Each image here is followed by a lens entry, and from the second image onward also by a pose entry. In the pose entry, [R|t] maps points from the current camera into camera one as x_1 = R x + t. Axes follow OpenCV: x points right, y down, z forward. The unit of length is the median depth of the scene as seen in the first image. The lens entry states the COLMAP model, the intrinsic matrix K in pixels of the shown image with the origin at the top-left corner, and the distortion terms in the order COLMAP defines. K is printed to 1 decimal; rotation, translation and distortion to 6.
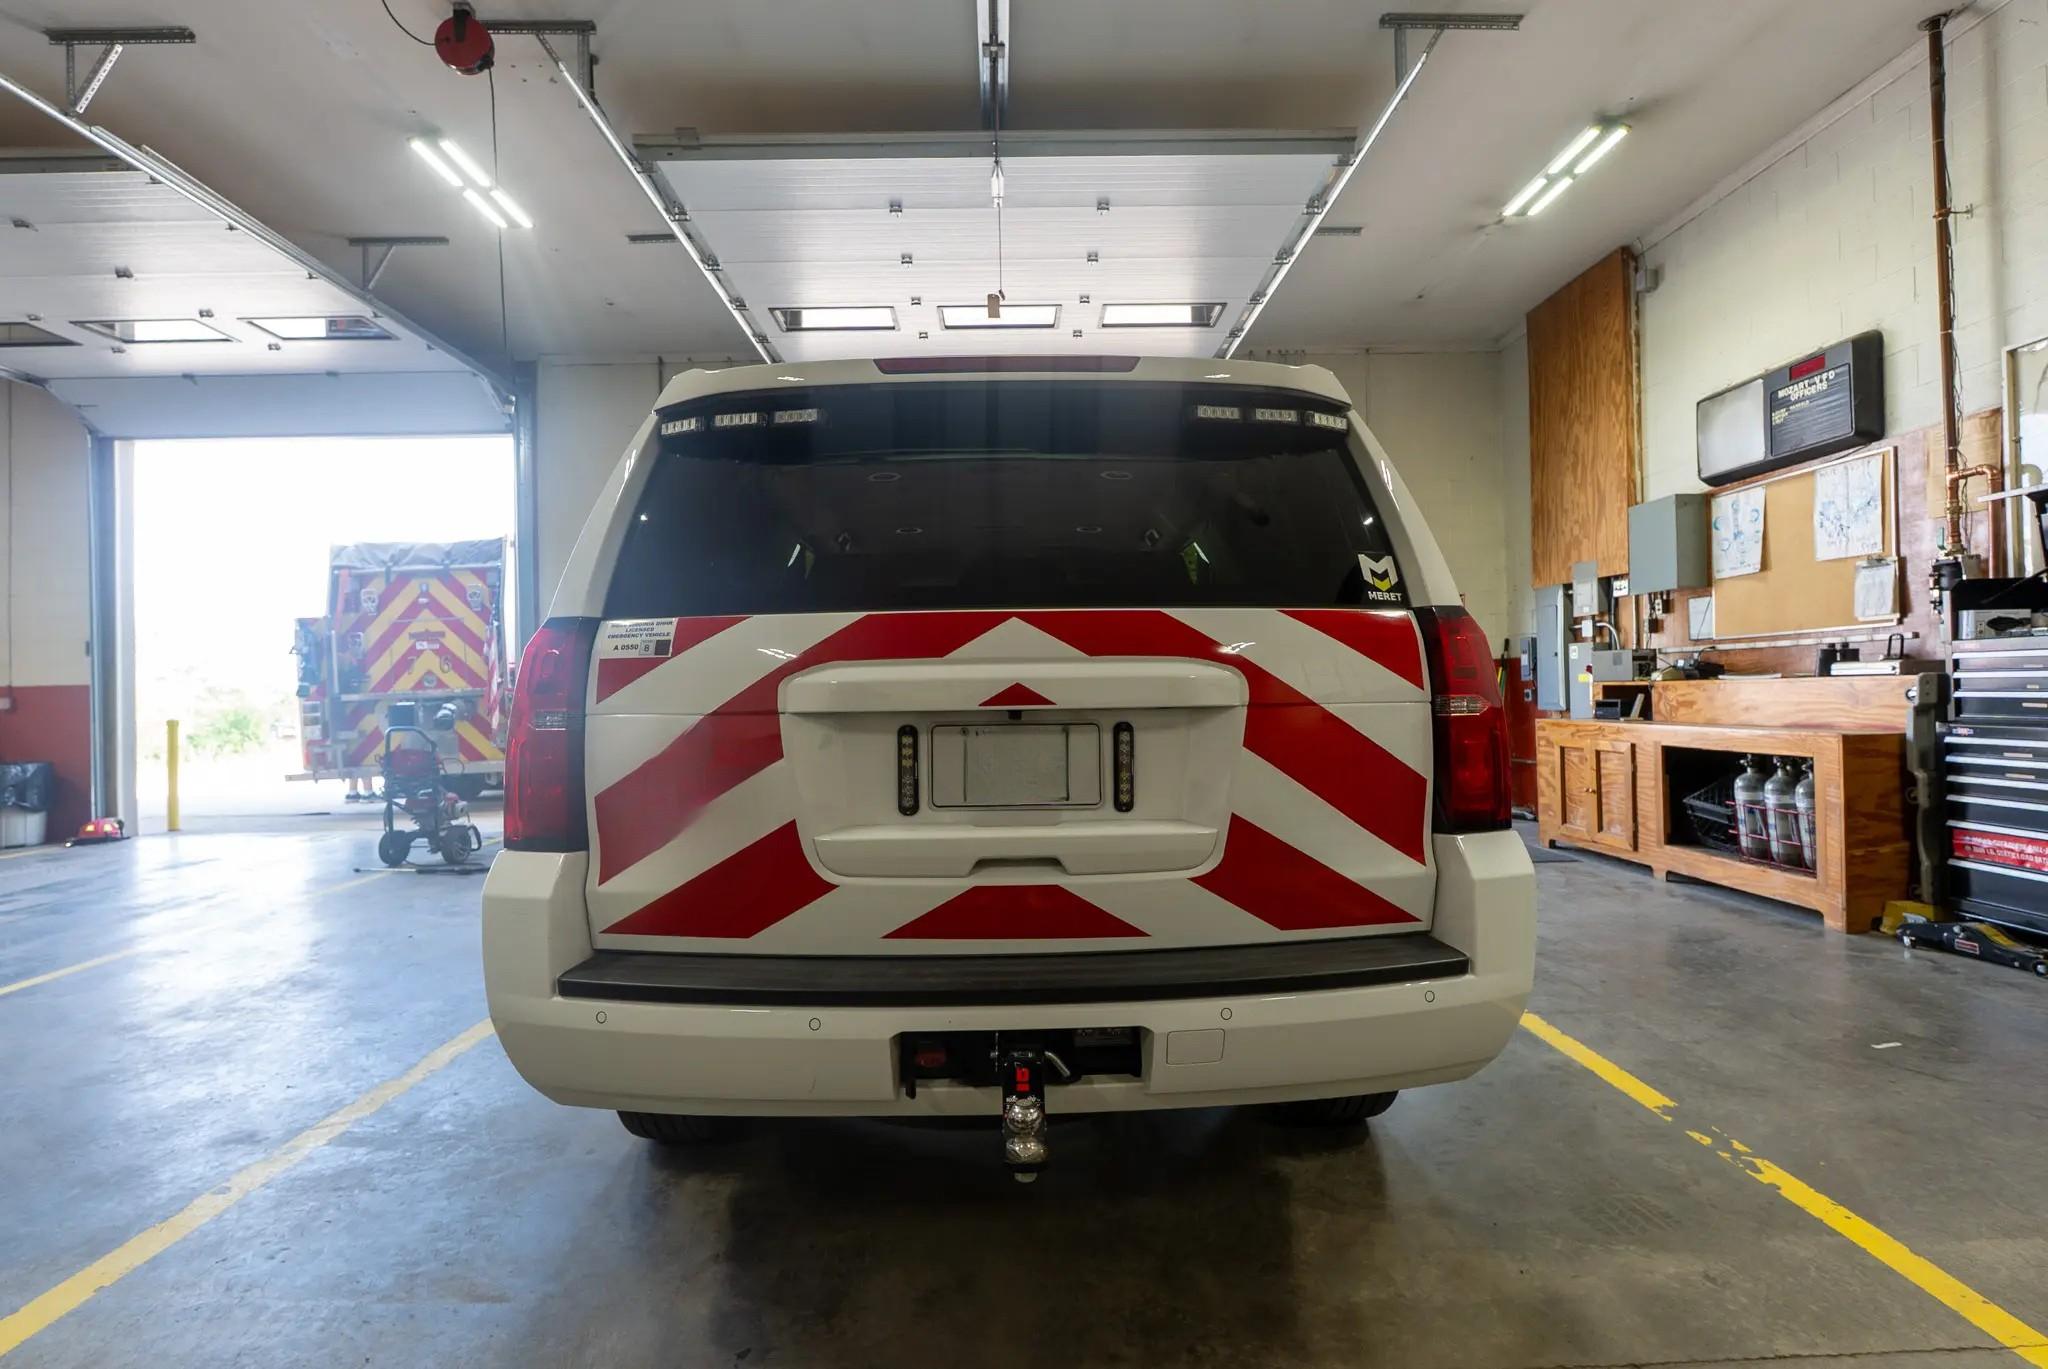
lens RADIAL K [[933.0, 0, 1016.5], [0, 933.0, 685.3], [0, 0, 1]] dist [-0.007491, 0.000719]
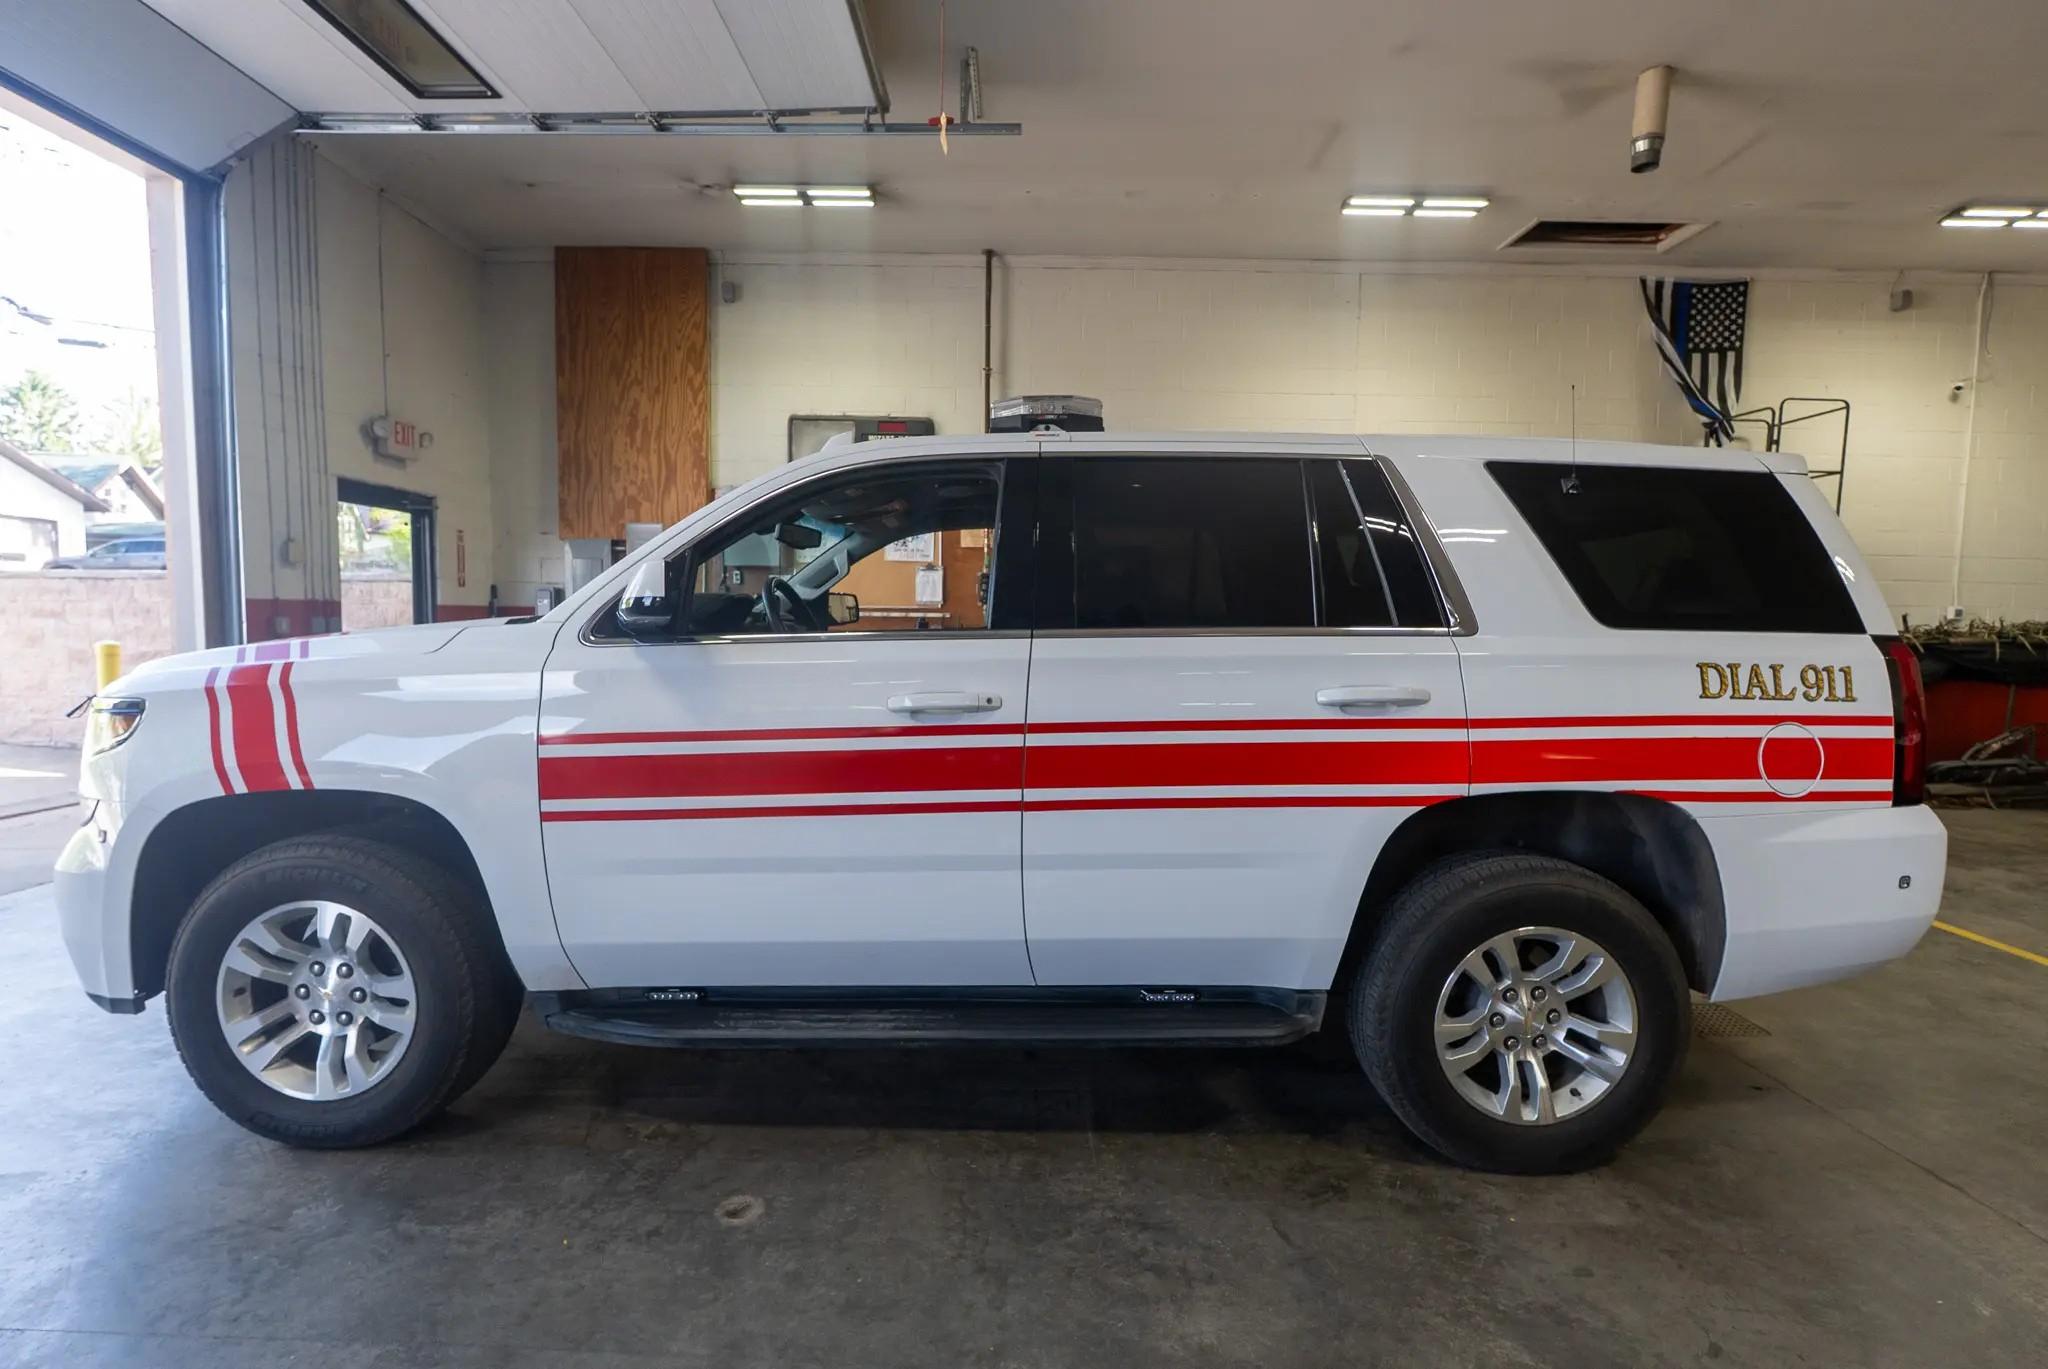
lens RADIAL K [[933.0, 0, 1025.0], [0, 933.0, 692.8], [0, 0, 1]] dist [-0.007491, 0.000719]
pose [[0.027553, -0.055678, 0.998069, -0.477155], [-0.022572, 0.998158, 0.056306, -0.008903], [-0.999365, -0.024080, 0.026246, 0.559307]]
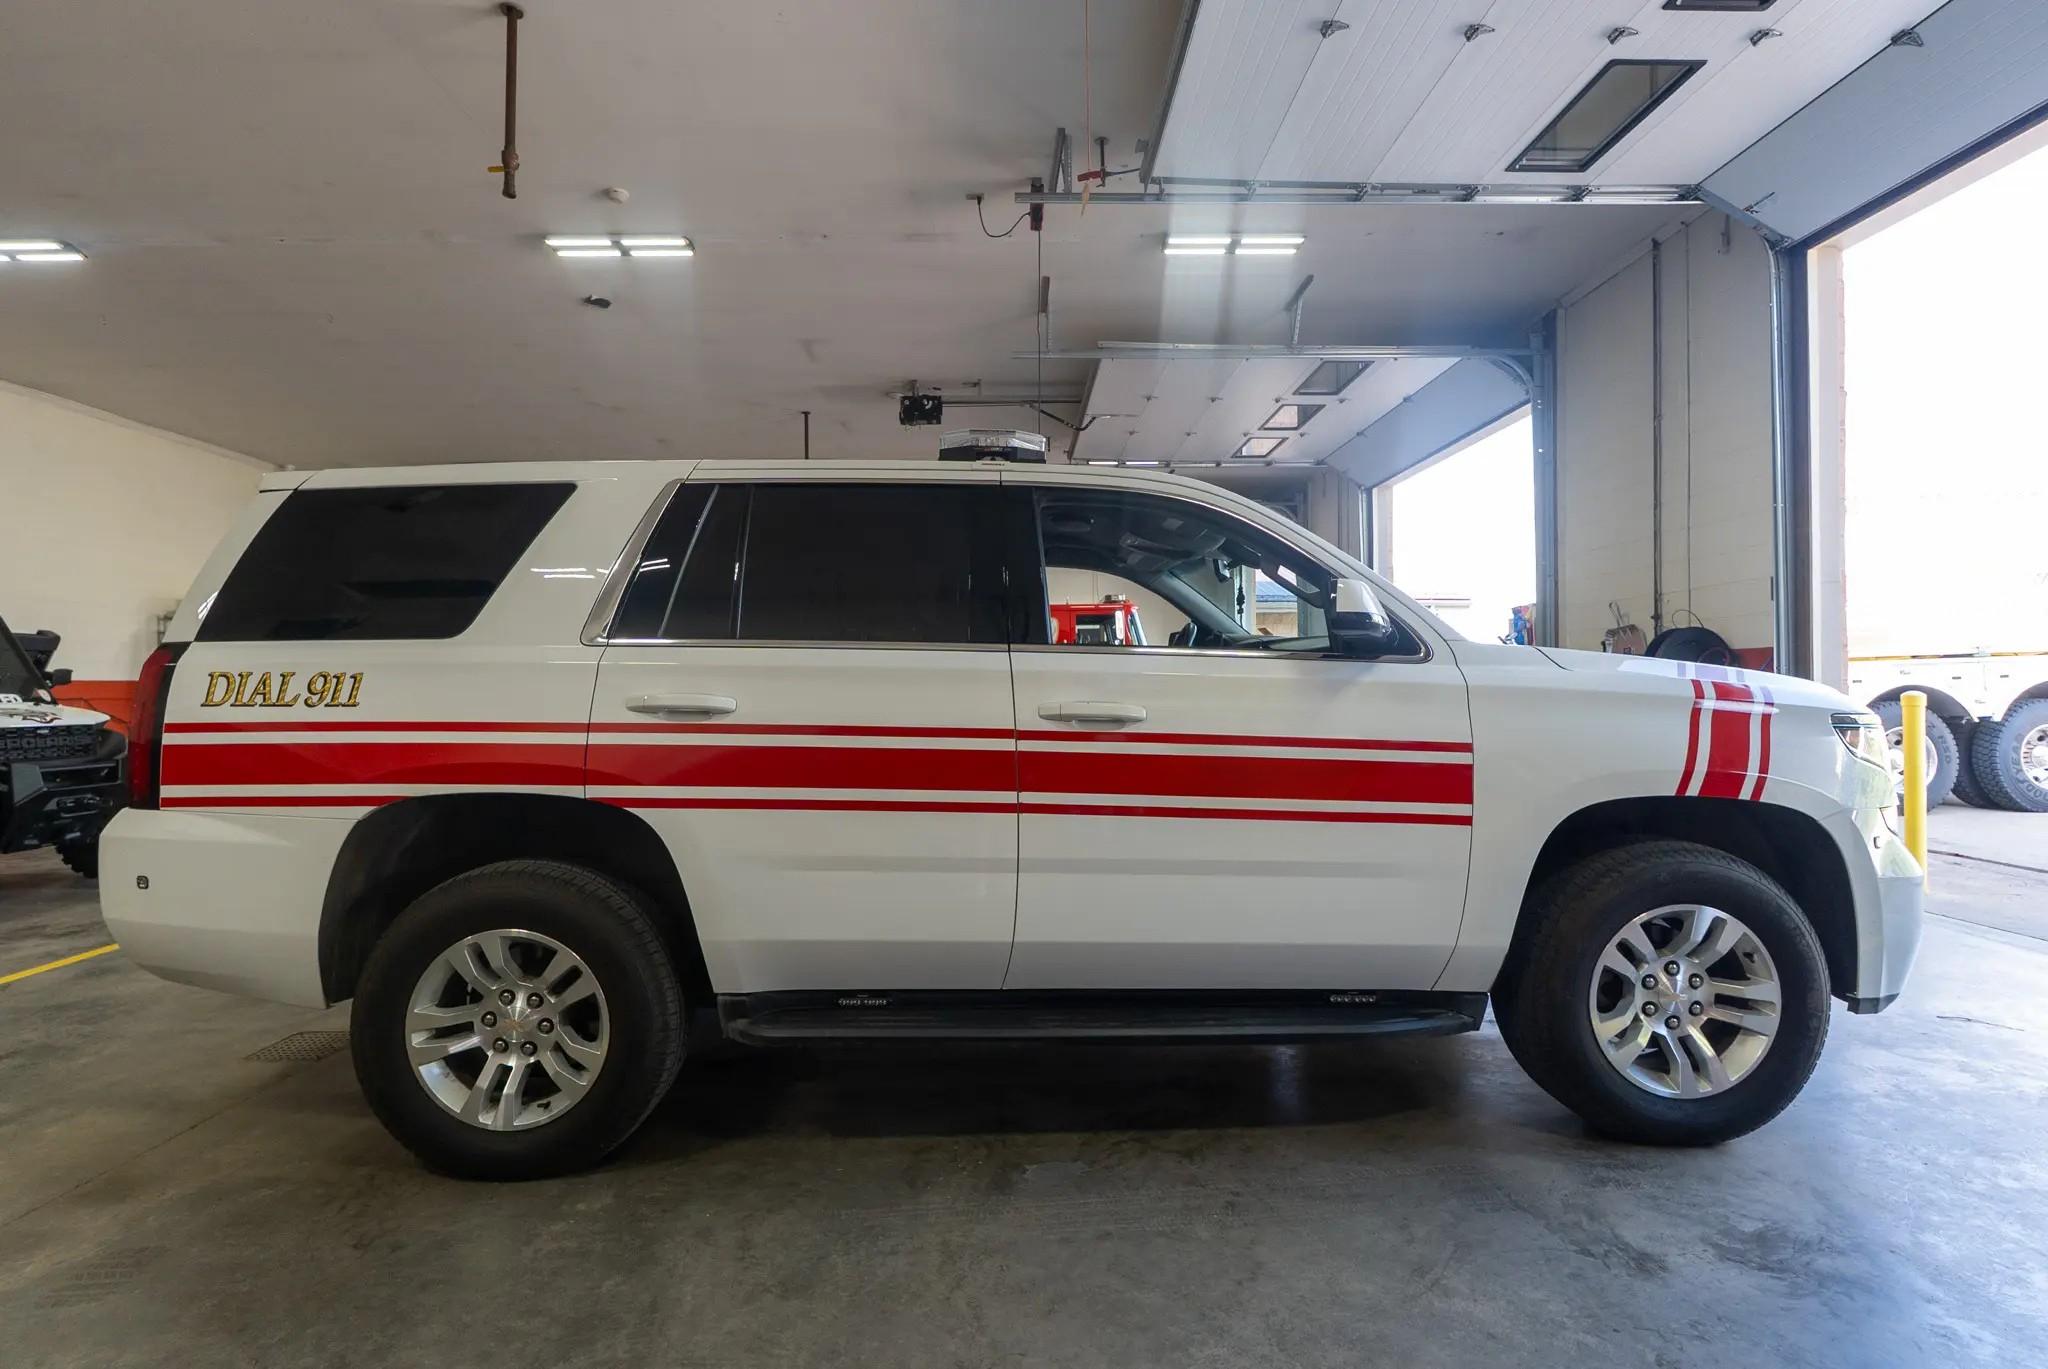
lens RADIAL K [[933.0, 0, 1015.2], [0, 933.0, 686.9], [0, 0, 1]] dist [-0.007491, 0.000719]
pose [[0.002689, 0.015935, -0.999869, 0.474646], [0.015352, 0.999755, 0.015974, -0.005568], [0.999879, -0.015393, 0.002443, 0.576383]]
